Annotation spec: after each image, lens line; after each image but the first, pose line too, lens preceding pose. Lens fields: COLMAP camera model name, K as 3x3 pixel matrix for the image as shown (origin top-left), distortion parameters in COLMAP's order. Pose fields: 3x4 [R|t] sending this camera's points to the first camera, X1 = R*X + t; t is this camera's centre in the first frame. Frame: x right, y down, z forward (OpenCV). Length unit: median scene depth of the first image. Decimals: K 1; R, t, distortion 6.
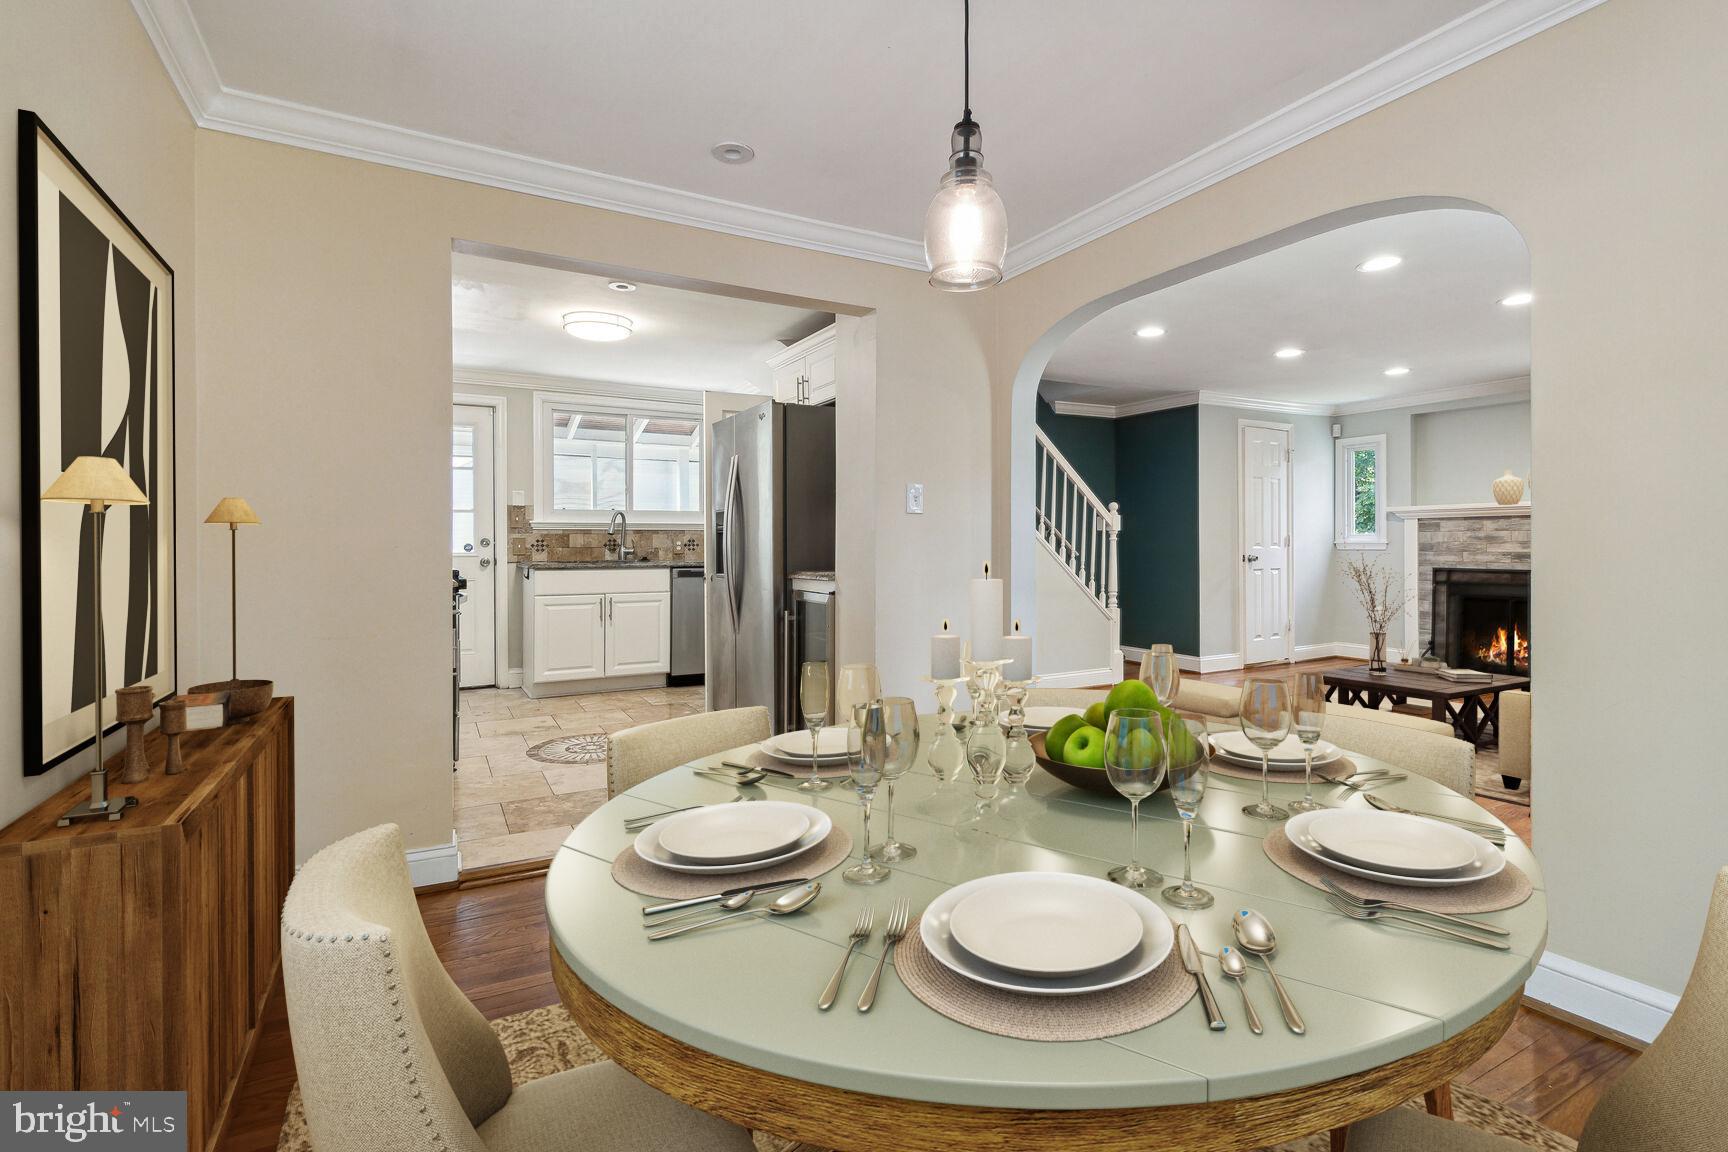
lens RADIAL K [[800.1, 0, 866.8], [0, 800.1, 533.9], [0, 0, 1]] dist [-0.002714, -0.000146]
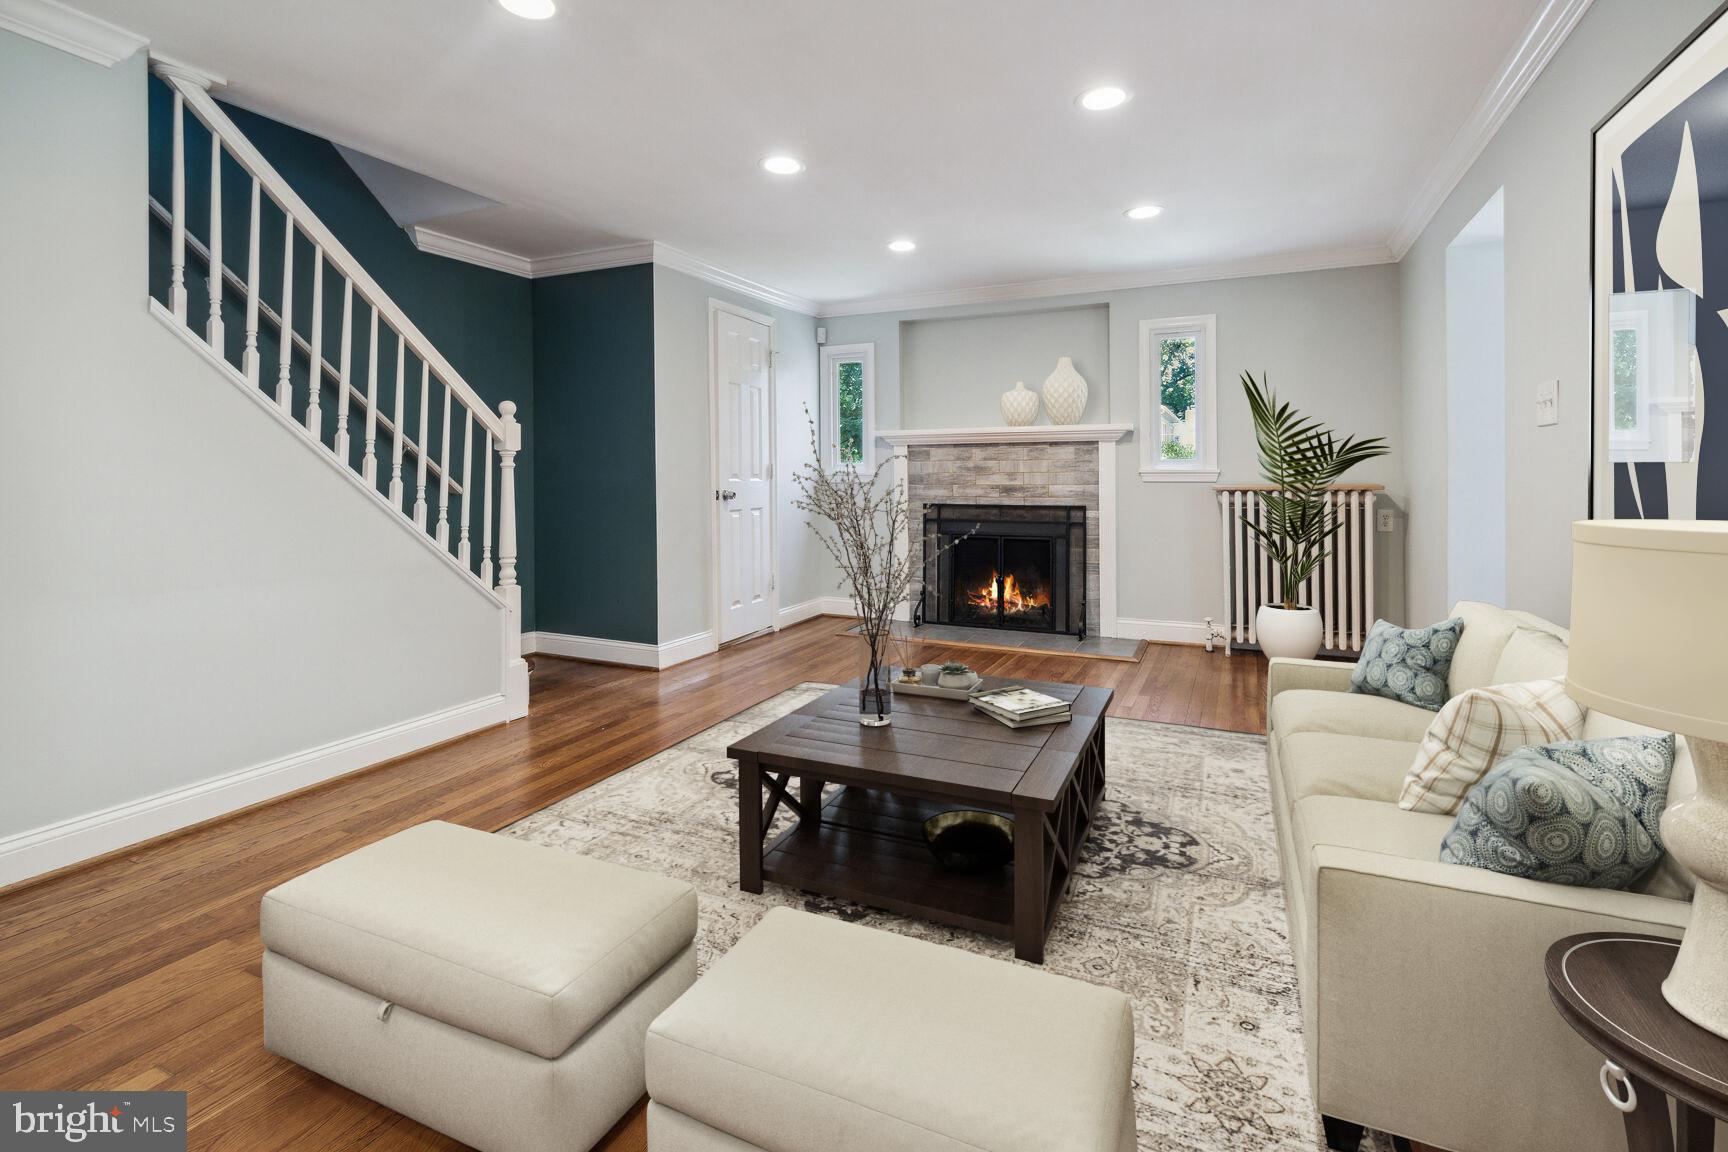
lens RADIAL K [[800.1, 0, 866.8], [0, 800.1, 533.9], [0, 0, 1]] dist [-0.002714, -0.000146]
pose [[0.809008, -0.040700, 0.586386, 0.164580], [-0.008504, 0.996685, 0.080912, 0.006374], [-0.587736, -0.070445, 0.805980, 0.354550]]
